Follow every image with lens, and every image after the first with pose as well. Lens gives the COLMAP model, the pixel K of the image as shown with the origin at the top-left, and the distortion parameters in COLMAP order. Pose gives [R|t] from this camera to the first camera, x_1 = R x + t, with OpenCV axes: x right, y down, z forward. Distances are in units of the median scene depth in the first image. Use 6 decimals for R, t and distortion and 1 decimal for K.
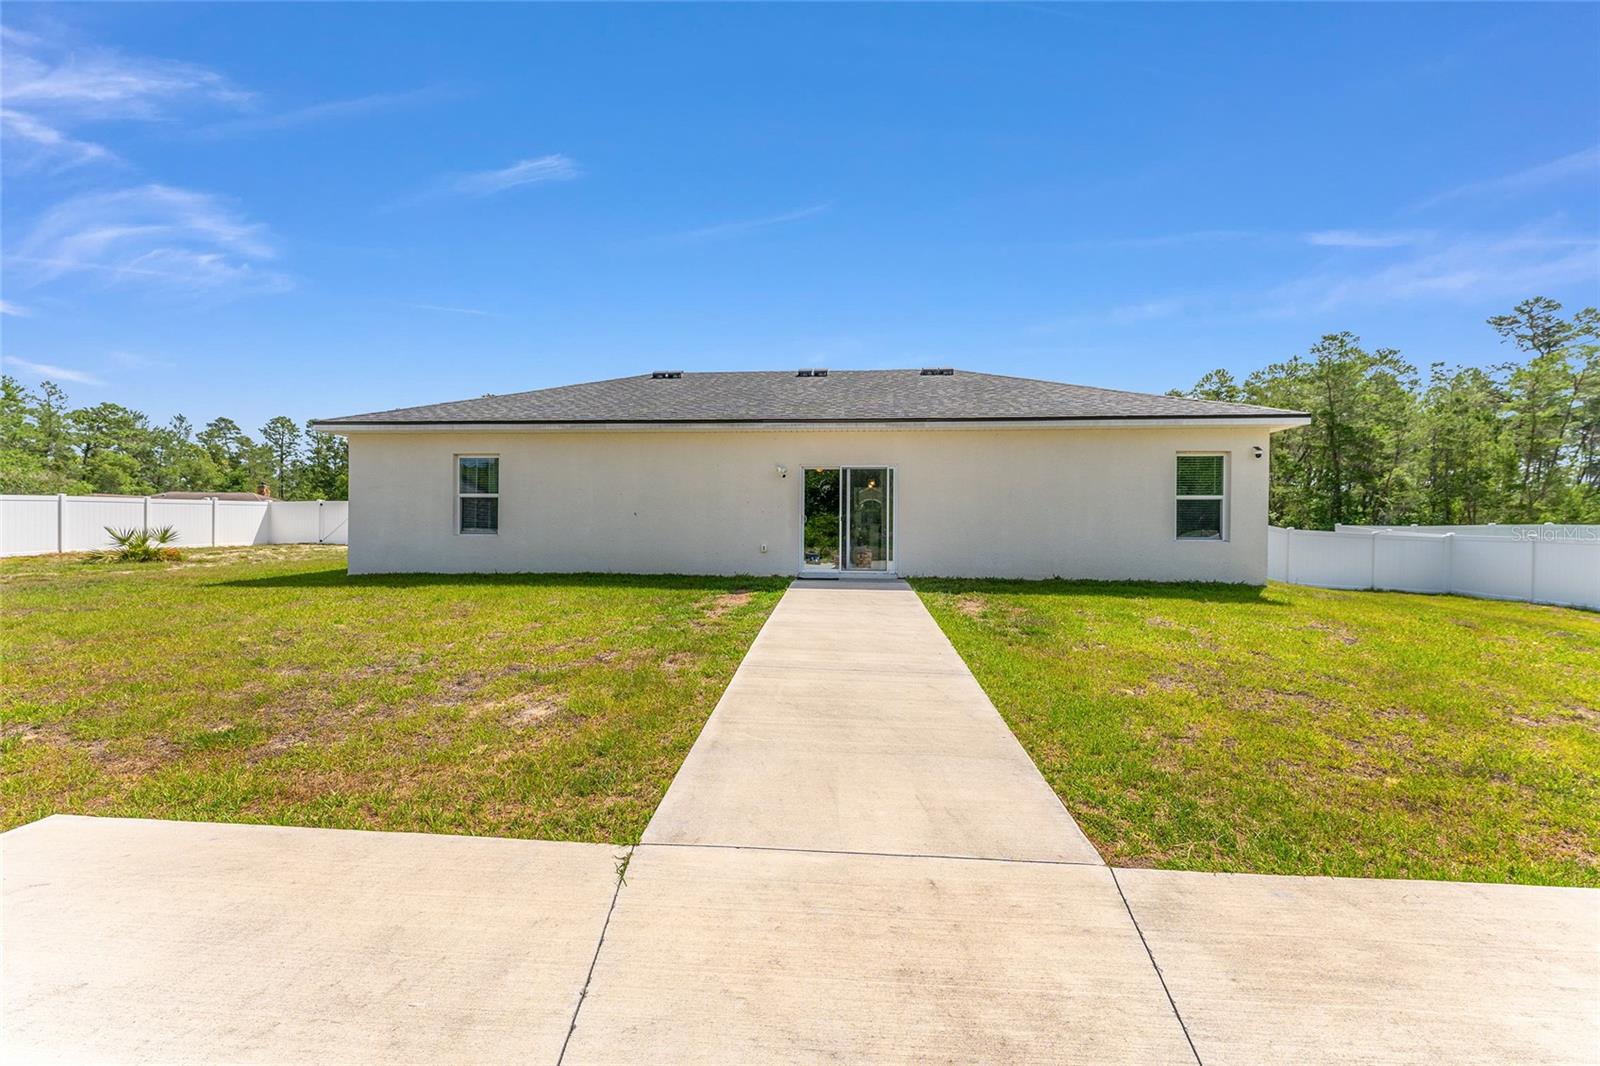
lens RADIAL K [[638.2, 0, 802.3], [0, 638.2, 531.3], [0, 0, 1]] dist [-0.001396, -0.000188]
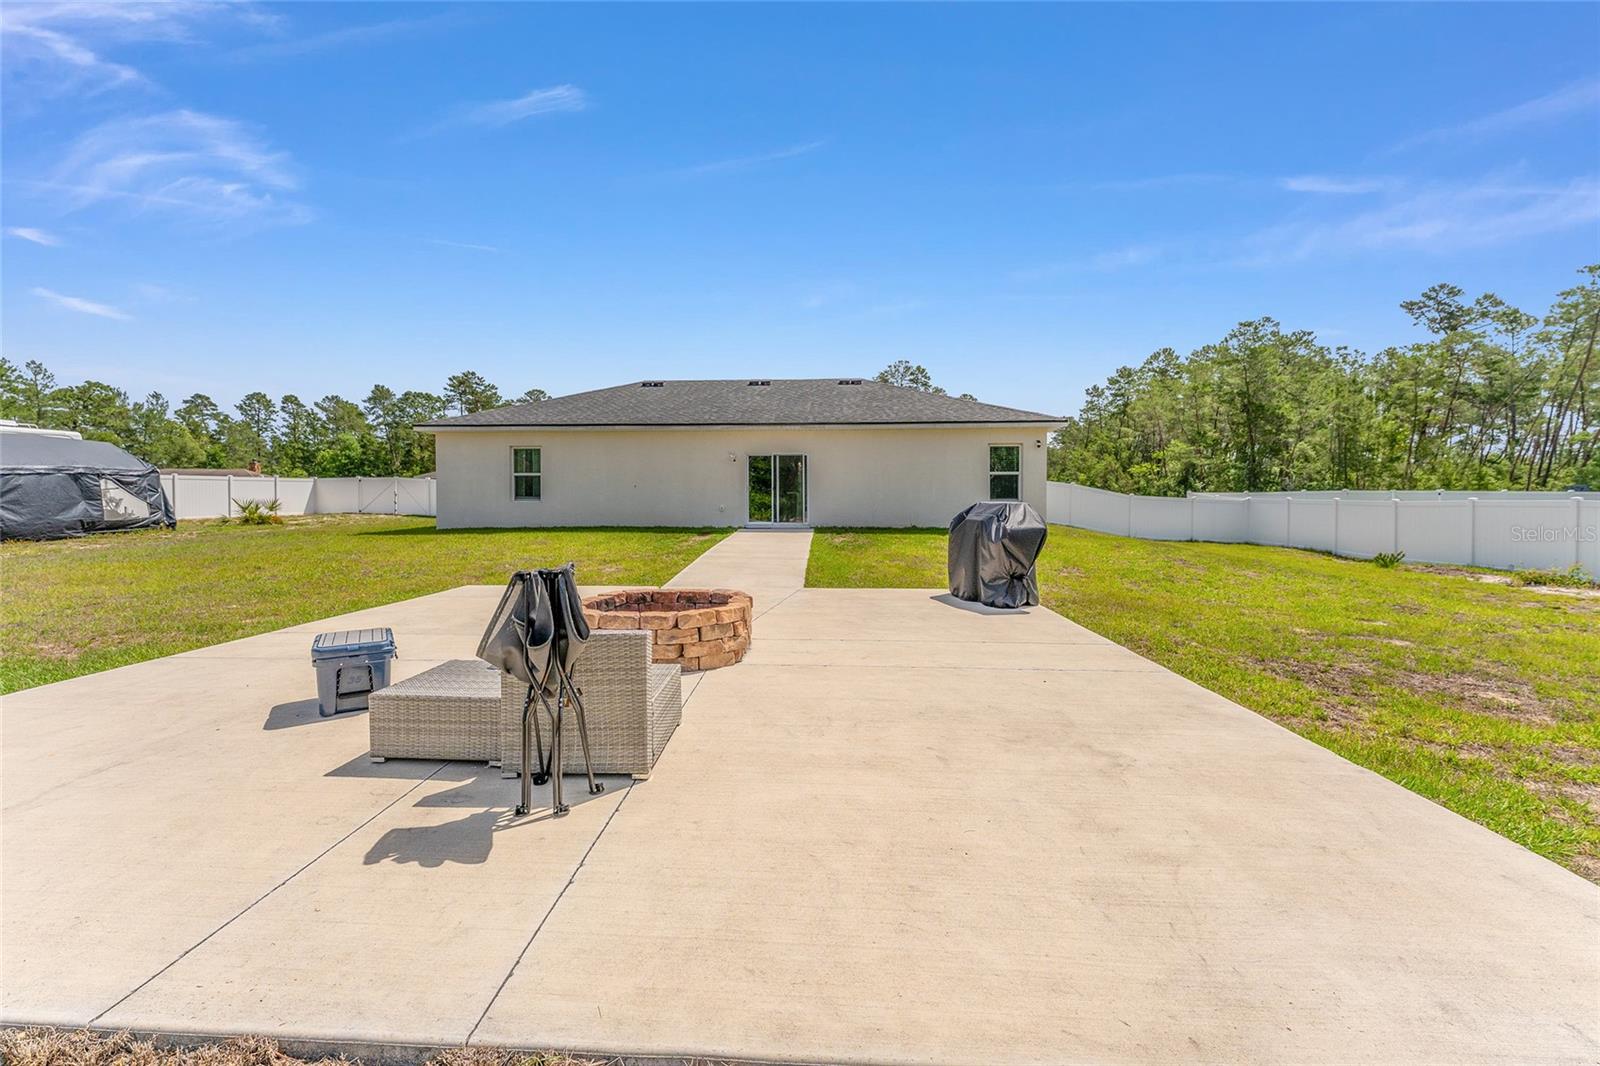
lens RADIAL K [[648.2, 0, 797.1], [0, 648.2, 515.3], [0, 0, 1]] dist [0.001475, 0.000027]
pose [[0.999680, -0.007259, 0.024235, 0.056136], [0.006843, 0.999829, 0.017204, 0.012038], [-0.024356, -0.017032, 0.999558, -0.369751]]
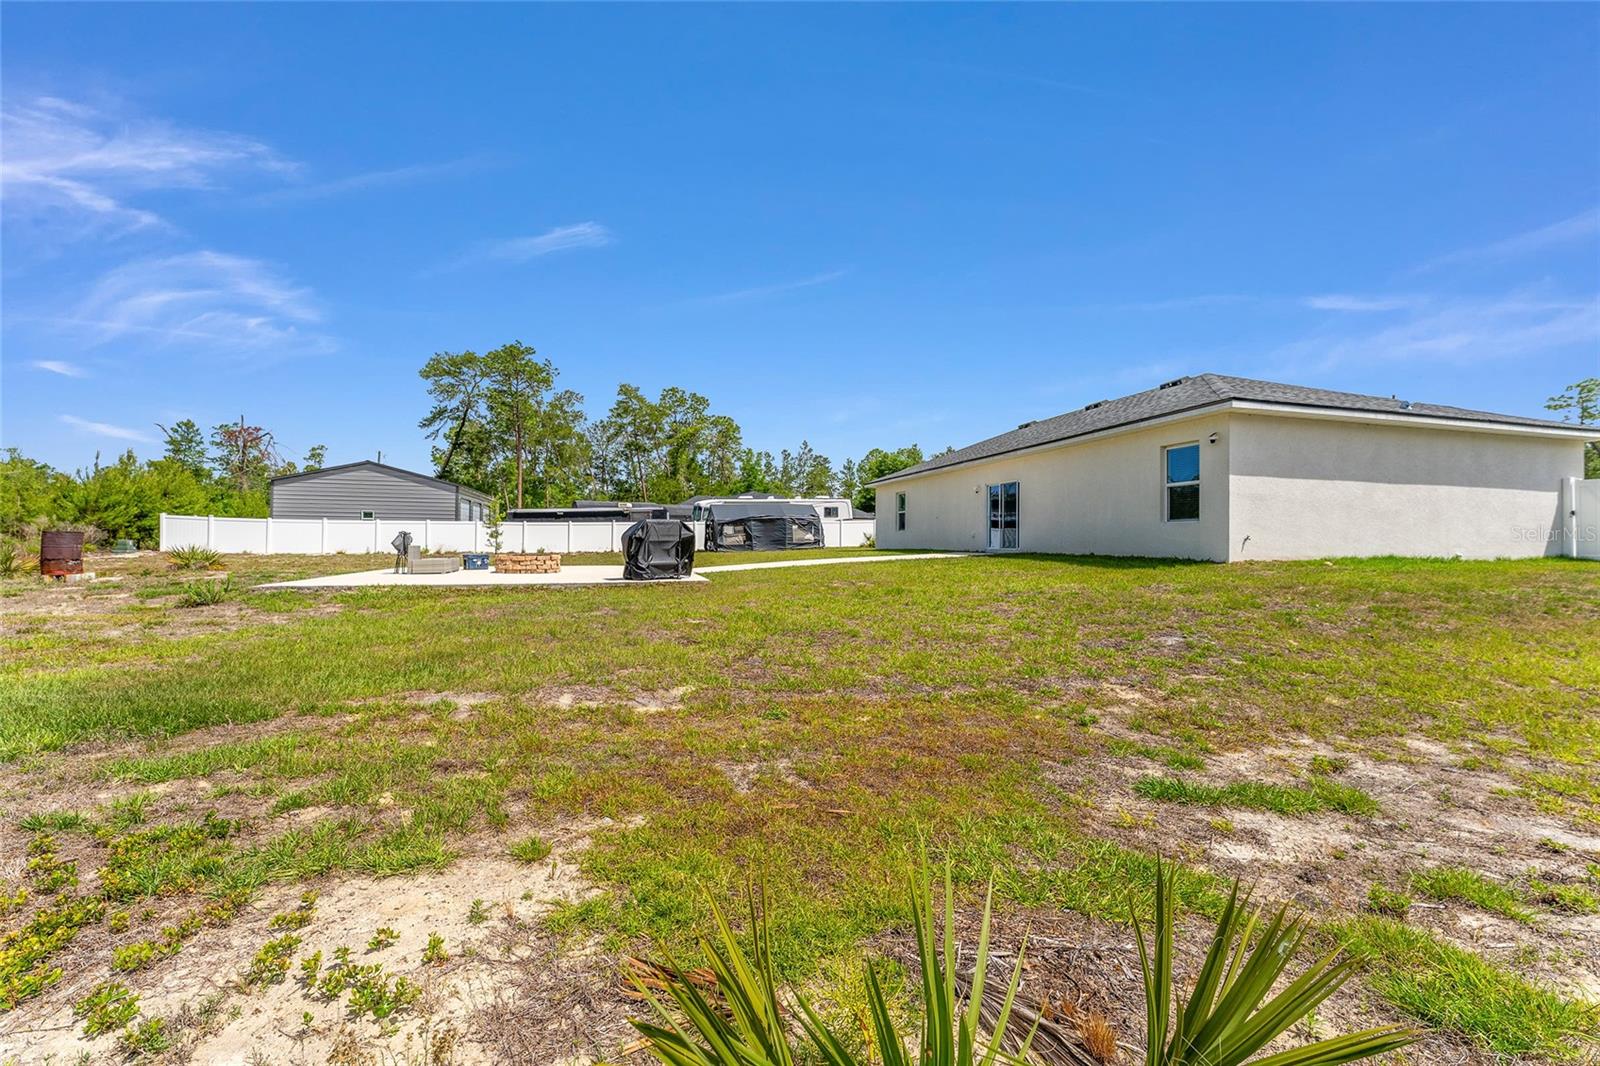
lens RADIAL K [[638.2, 0, 802.3], [0, 638.2, 531.3], [0, 0, 1]] dist [-0.001396, -0.000188]
pose [[0.335323, -0.018997, -0.941912, 0.976166], [-0.006561, 0.999725, -0.022499, 0.040695], [0.942080, 0.013724, 0.335106, -0.002834]]
